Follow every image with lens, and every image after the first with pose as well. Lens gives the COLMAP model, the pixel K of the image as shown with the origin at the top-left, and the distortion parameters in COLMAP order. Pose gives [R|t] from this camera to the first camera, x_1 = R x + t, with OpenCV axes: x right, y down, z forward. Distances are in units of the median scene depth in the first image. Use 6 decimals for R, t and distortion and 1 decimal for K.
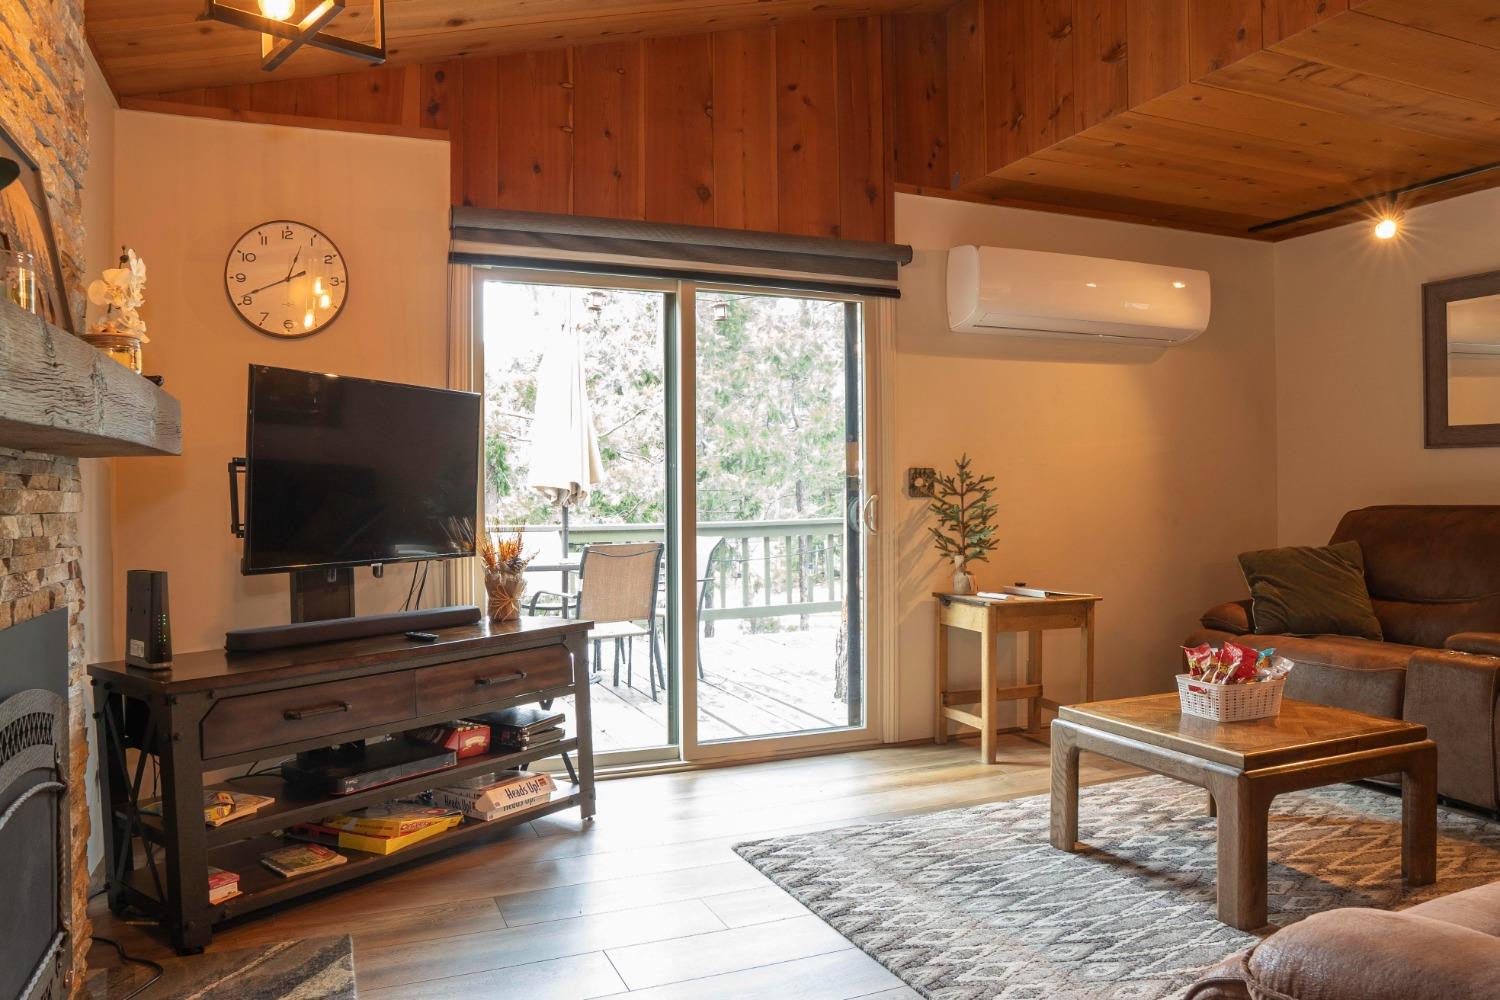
lens RADIAL K [[1055.5, 0, 745.3], [0, 1055.5, 494.9], [0, 0, 1]] dist [-0.110692, 0.071427]
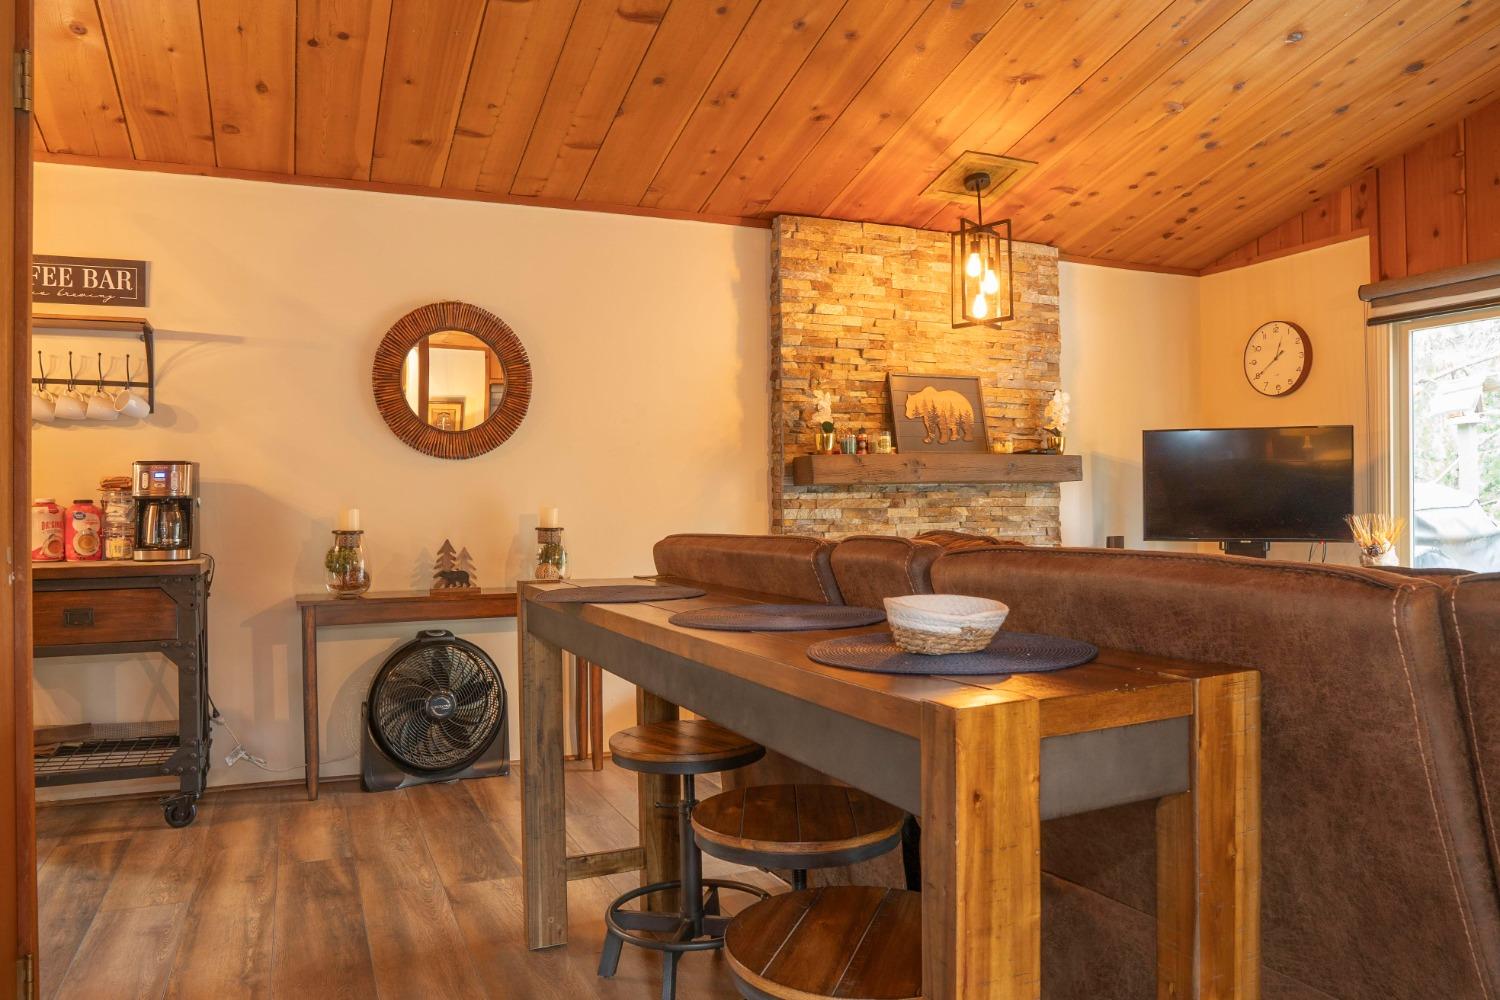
lens RADIAL K [[1055.5, 0, 745.3], [0, 1055.5, 494.9], [0, 0, 1]] dist [-0.110692, 0.071427]
pose [[0.009916, 0.000472, -0.999951, 1.050952], [0.006237, 0.999980, 0.000534, -0.009254], [0.999931, -0.006242, 0.009913, 0.176026]]
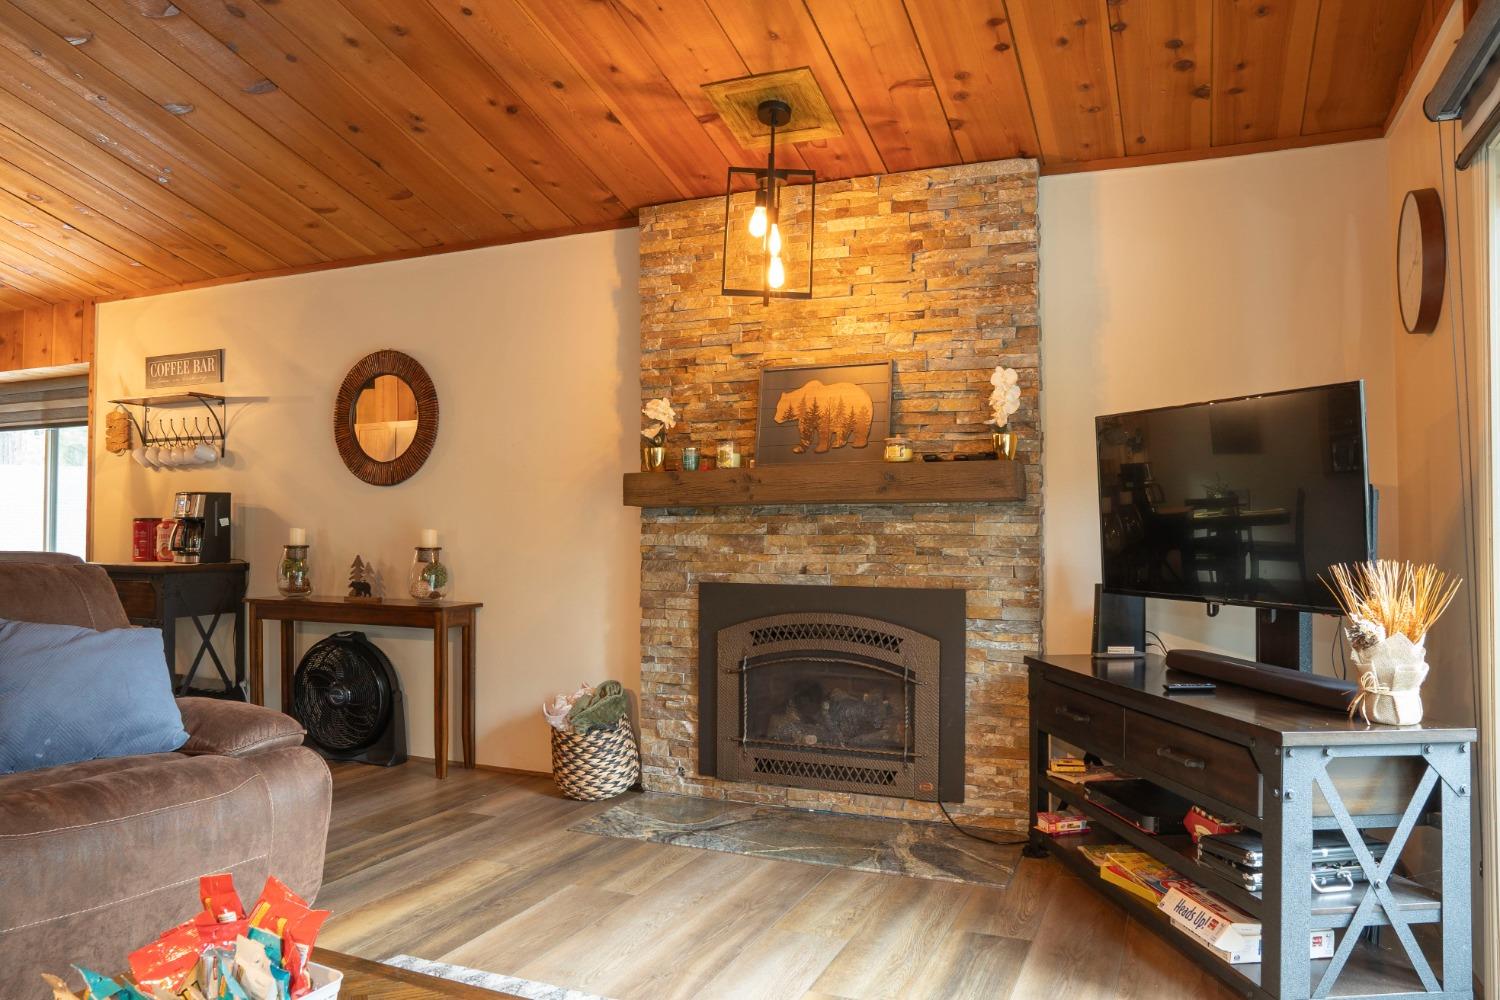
lens RADIAL K [[1055.5, 0, 745.3], [0, 1055.5, 494.9], [0, 0, 1]] dist [-0.110692, 0.071427]
pose [[-0.718863, -0.011964, -0.695048, 0.479931], [0.004082, 0.999762, -0.021431, -0.008391], [0.695139, -0.018244, -0.718643, 1.155774]]
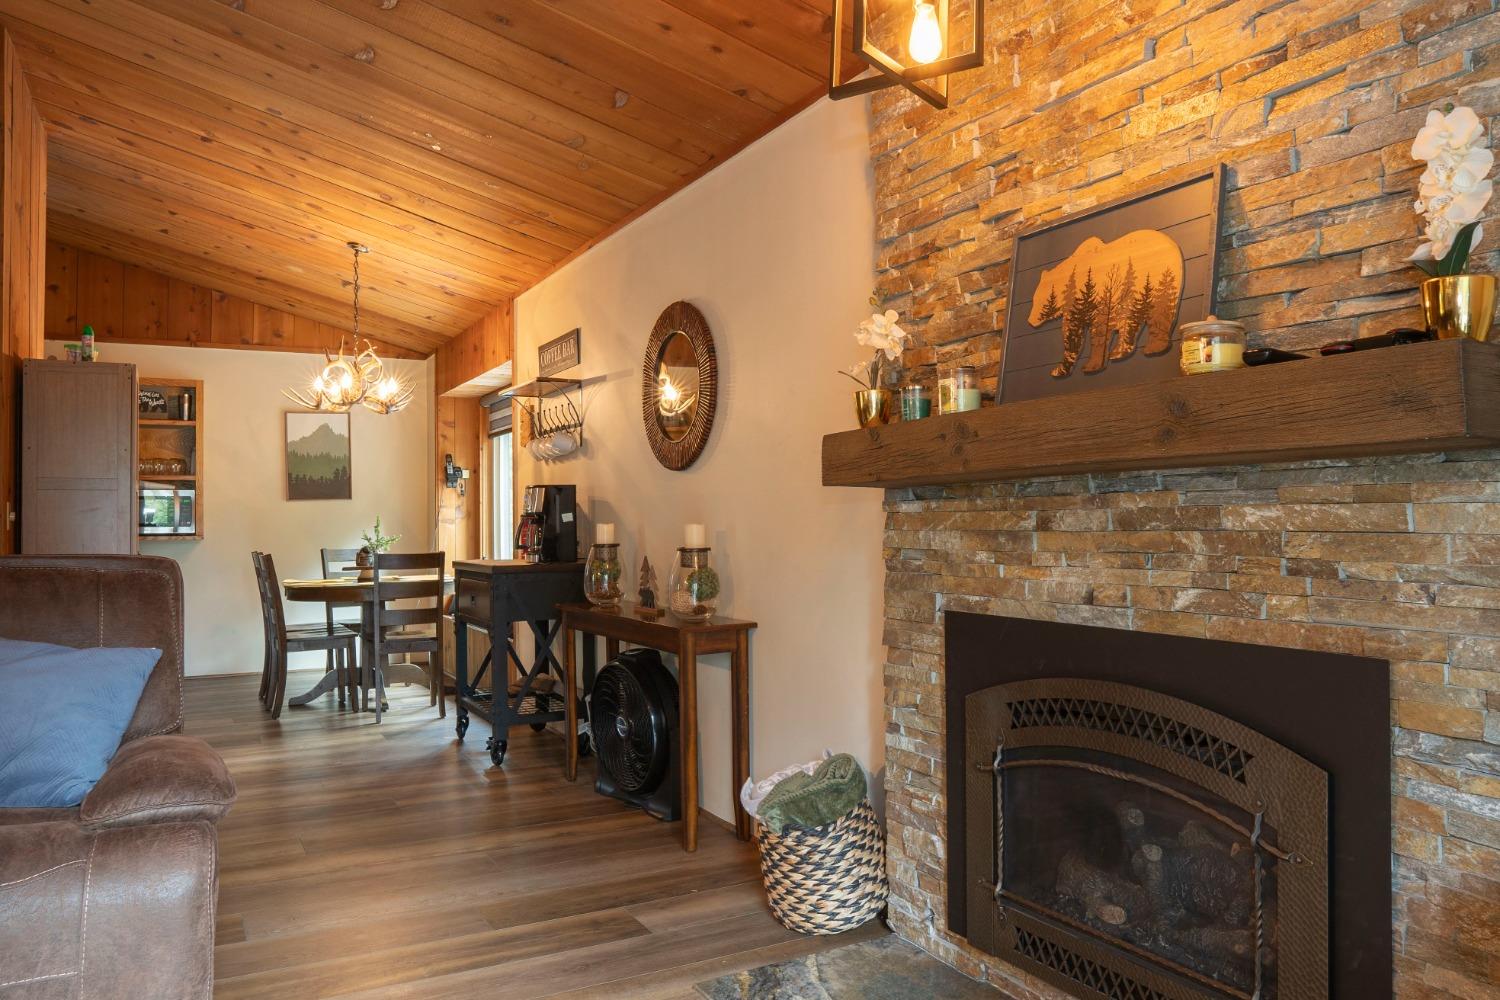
lens RADIAL K [[1055.5, 0, 745.3], [0, 1055.5, 494.9], [0, 0, 1]] dist [-0.110692, 0.071427]
pose [[-0.994266, 0.018179, -0.105377, -0.073663], [0.020249, 0.999622, -0.018607, -0.003471], [0.104999, -0.020634, -0.994258, 0.964351]]
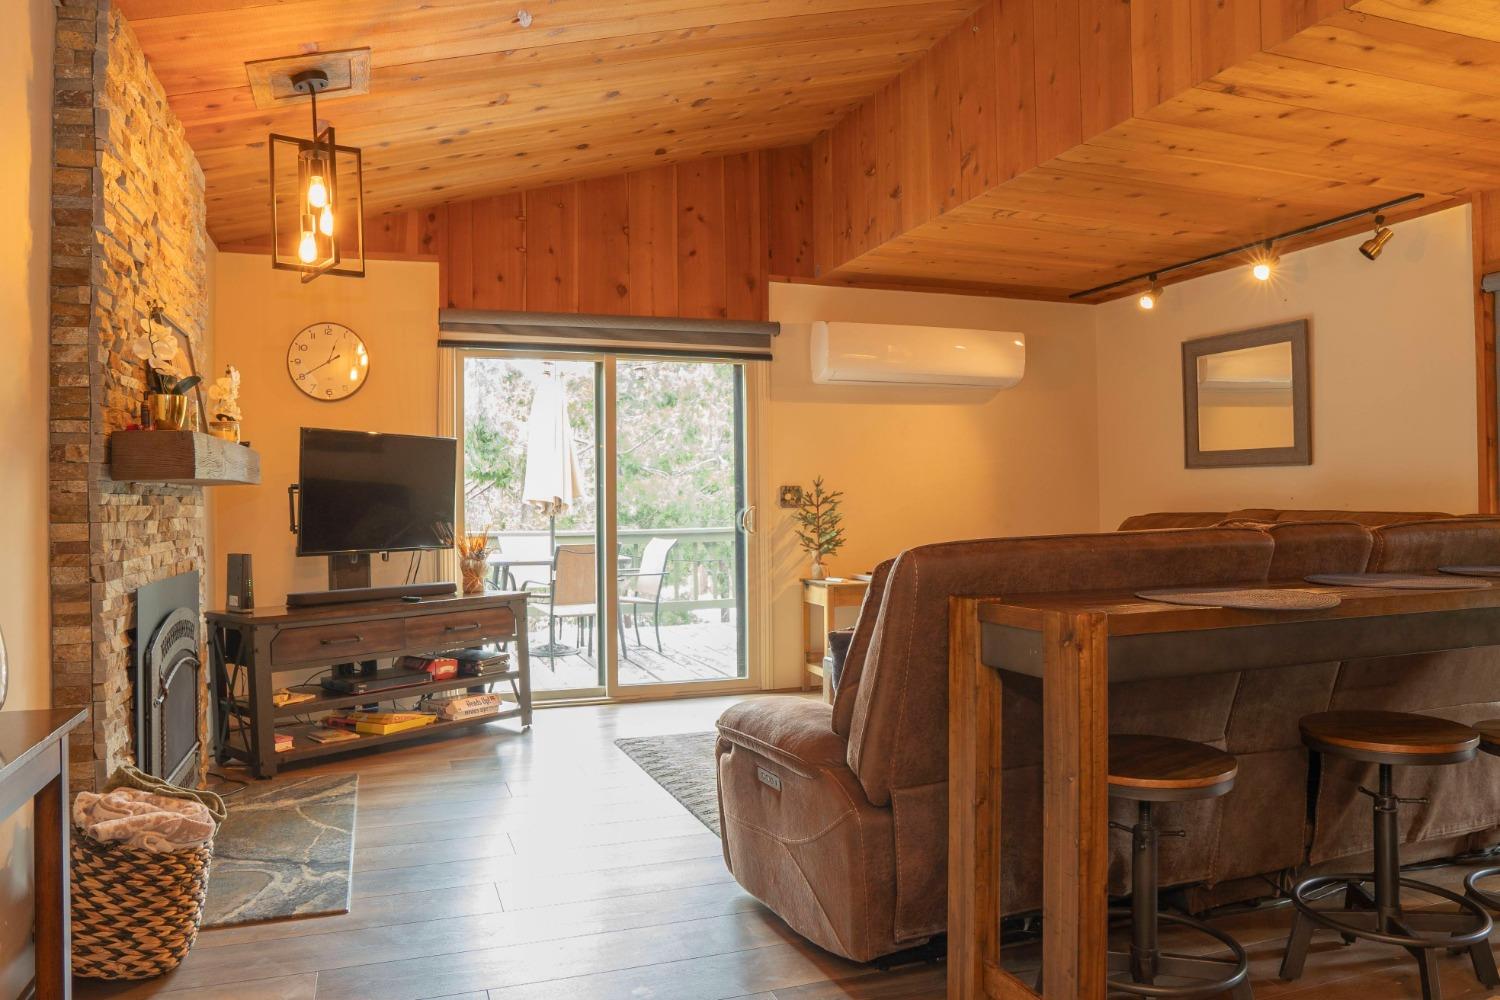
lens RADIAL K [[1055.5, 0, 745.3], [0, 1055.5, 494.9], [0, 0, 1]] dist [-0.110692, 0.071427]
pose [[0.998292, -0.003216, -0.058328, 0.230406], [0.002636, 0.999946, -0.010012, -0.001016], [0.058357, 0.009842, 0.998247, -0.432205]]
